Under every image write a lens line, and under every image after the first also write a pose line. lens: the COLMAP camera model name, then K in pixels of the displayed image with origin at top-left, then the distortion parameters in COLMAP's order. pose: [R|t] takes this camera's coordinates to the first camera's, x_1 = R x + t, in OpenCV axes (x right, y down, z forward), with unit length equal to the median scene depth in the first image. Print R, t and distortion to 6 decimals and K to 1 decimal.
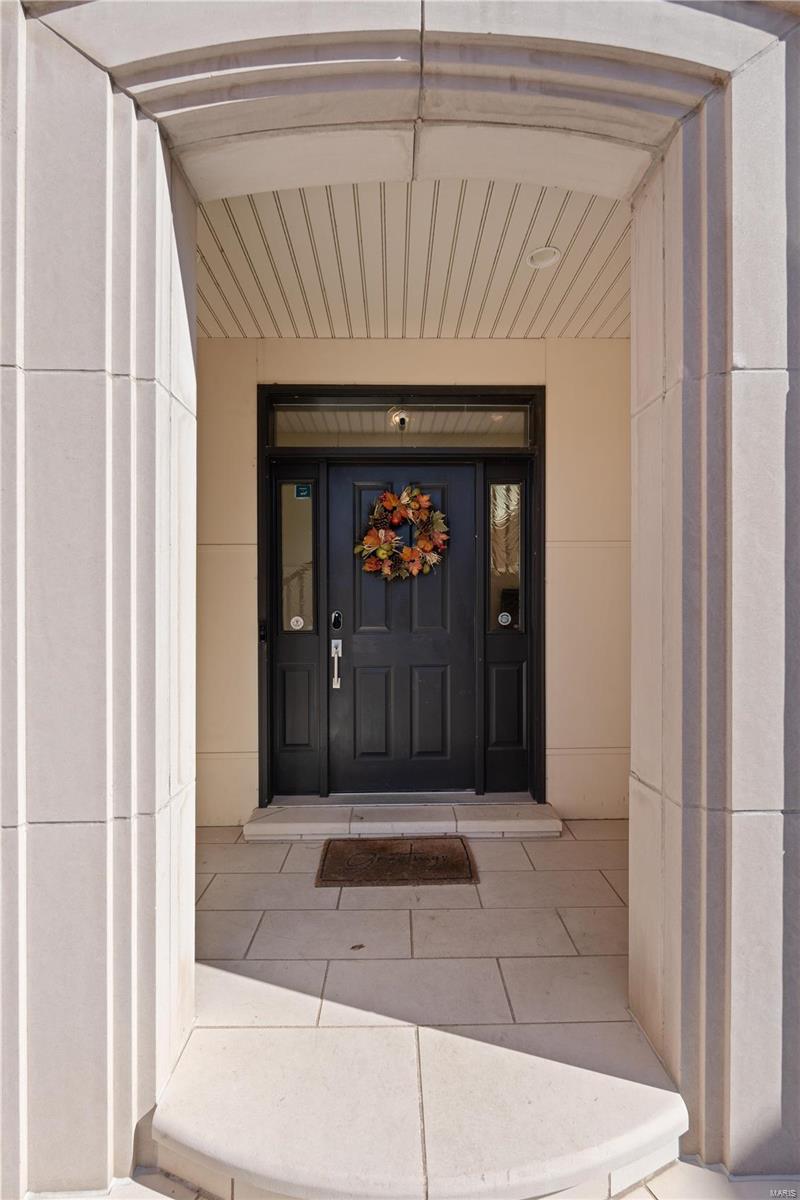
lens RADIAL K [[531.4, 0, 400.0], [0, 531.4, 600.0], [0, 0, 1]] dist [-0.003450, -0.000306]
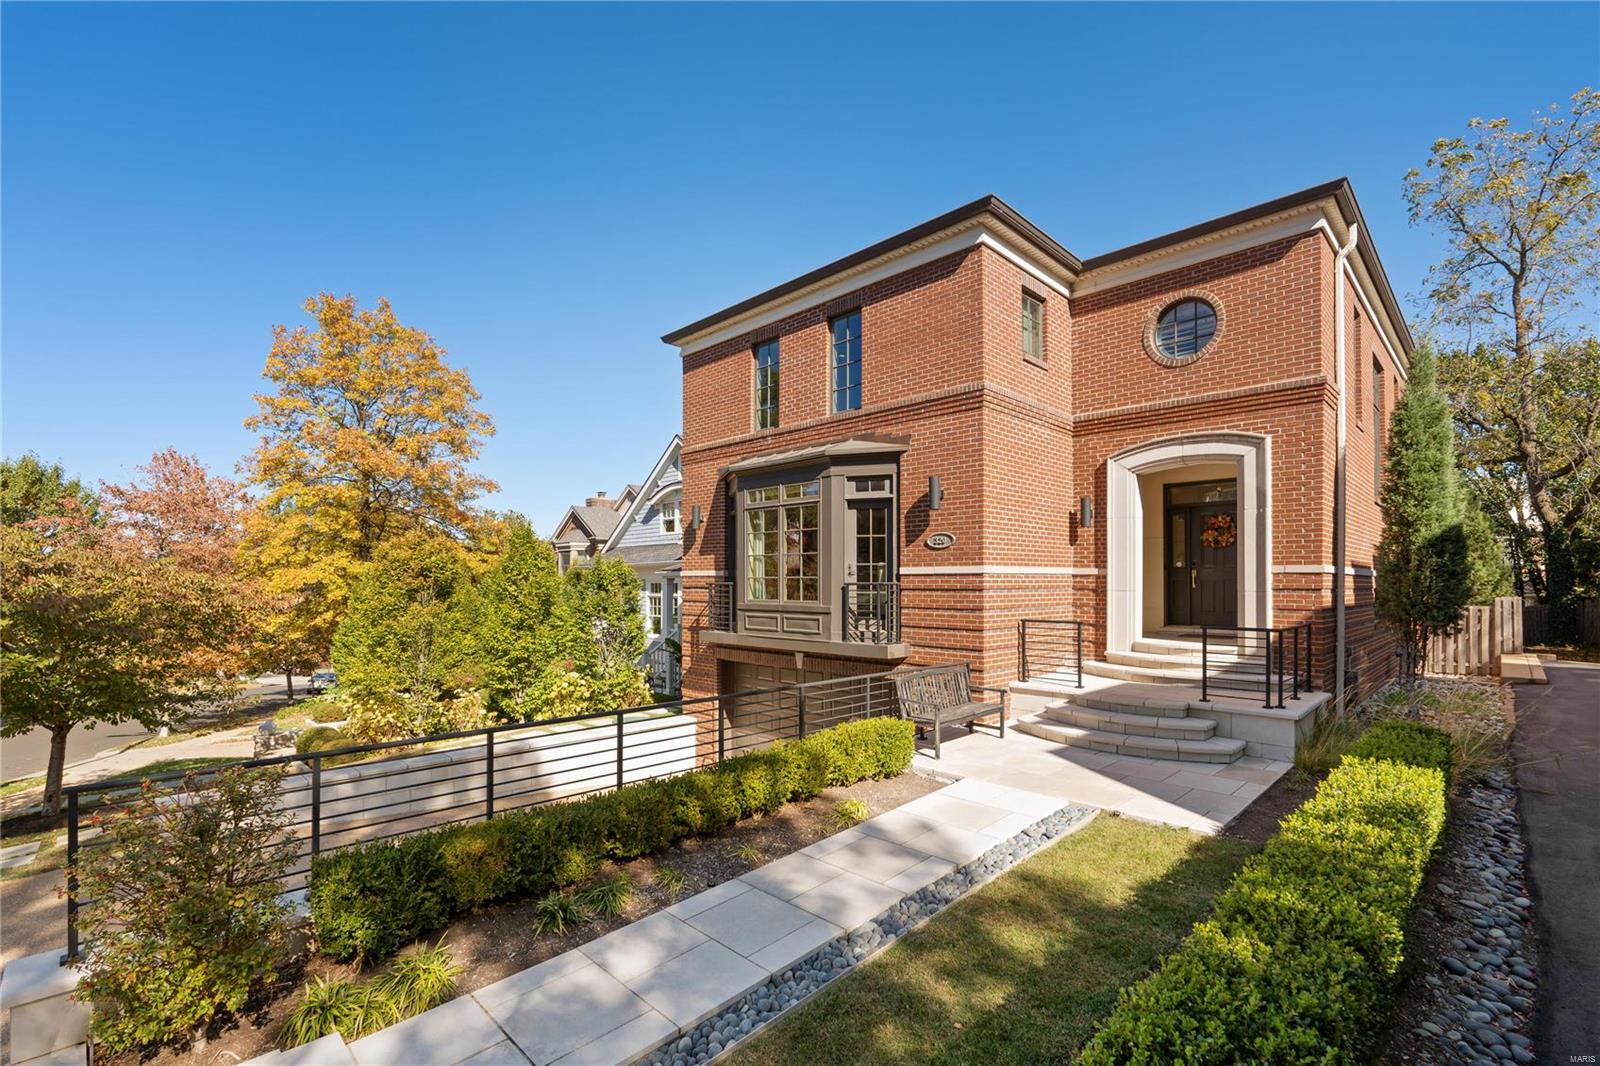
lens RADIAL K [[710.3, 0, 797.6], [0, 710.3, 583.5], [0, 0, 1]] dist [-0.001721, -0.000013]
pose [[0.694581, -0.000648, -0.719415, 1.150106], [0.020152, 0.999625, 0.018556, 0.033246], [0.719133, -0.027386, 0.694333, -3.186963]]
